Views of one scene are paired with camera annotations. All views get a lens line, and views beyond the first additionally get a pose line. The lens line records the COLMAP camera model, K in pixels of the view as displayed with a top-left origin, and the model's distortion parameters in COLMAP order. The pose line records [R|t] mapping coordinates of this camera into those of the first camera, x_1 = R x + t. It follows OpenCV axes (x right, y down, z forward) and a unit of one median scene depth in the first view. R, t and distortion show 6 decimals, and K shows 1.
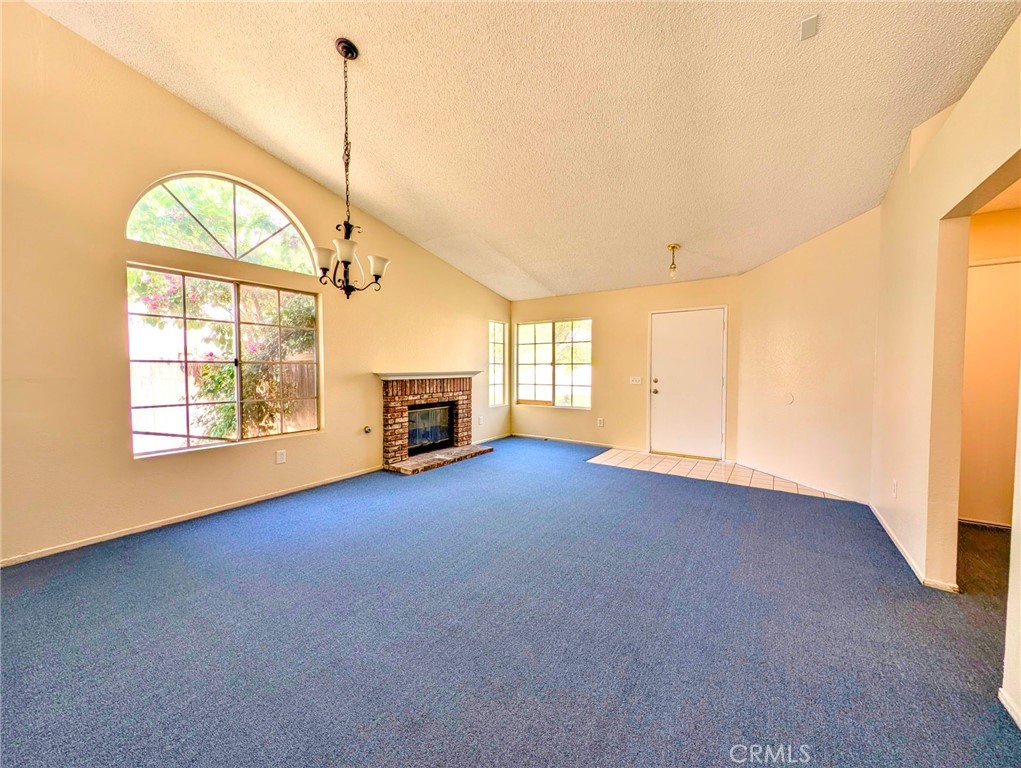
lens RADIAL K [[385.3, 0, 513.8], [0, 385.3, 381.7], [0, 0, 1]] dist [0.012337, -0.004060]
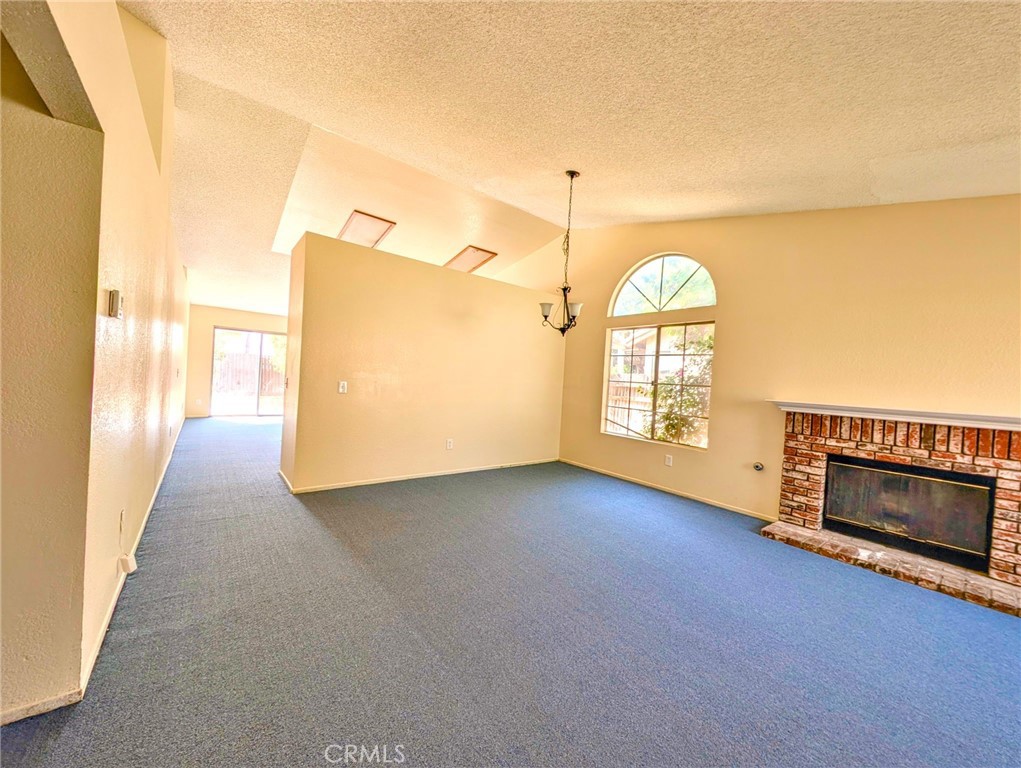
lens RADIAL K [[385.3, 0, 513.8], [0, 385.3, 381.7], [0, 0, 1]] dist [0.012337, -0.004060]
pose [[-0.283760, -0.008012, -0.958862, 0.565456], [-0.093770, 0.995404, 0.019432, -0.026726], [0.954299, 0.095427, -0.283208, 0.669186]]
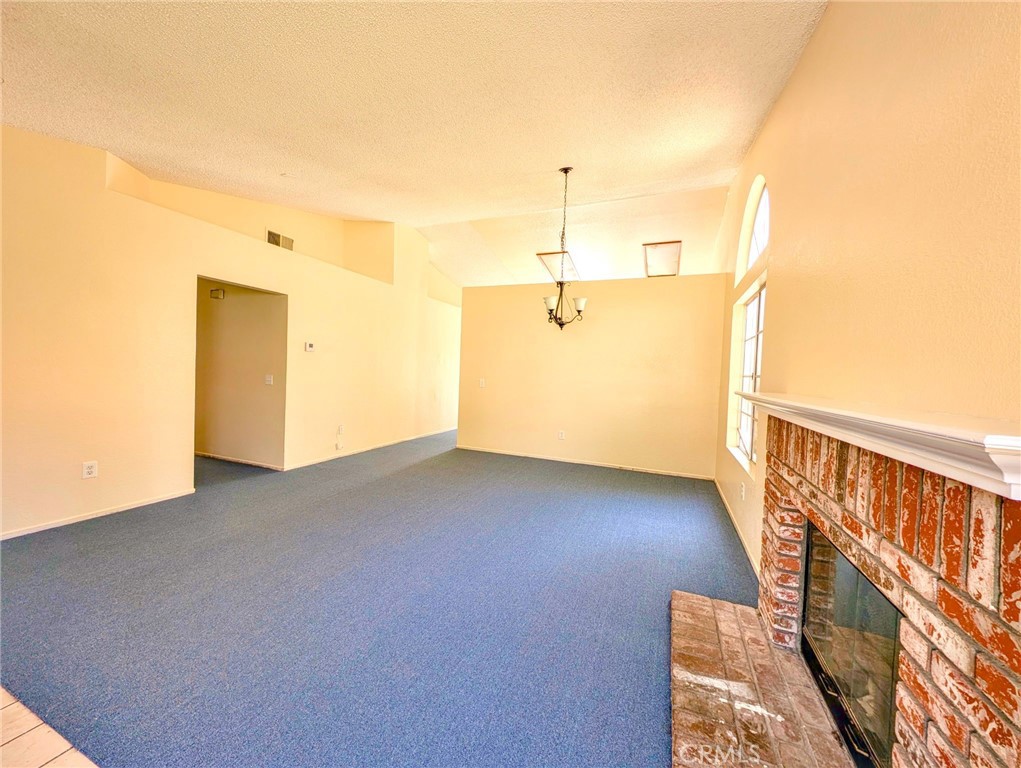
lens RADIAL K [[385.3, 0, 513.8], [0, 385.3, 381.7], [0, 0, 1]] dist [0.012337, -0.004060]
pose [[-0.974102, -0.029908, -0.224122, 0.045341], [-0.045261, 0.996943, 0.063682, -0.052547], [0.221532, 0.072177, -0.972478, 1.314659]]
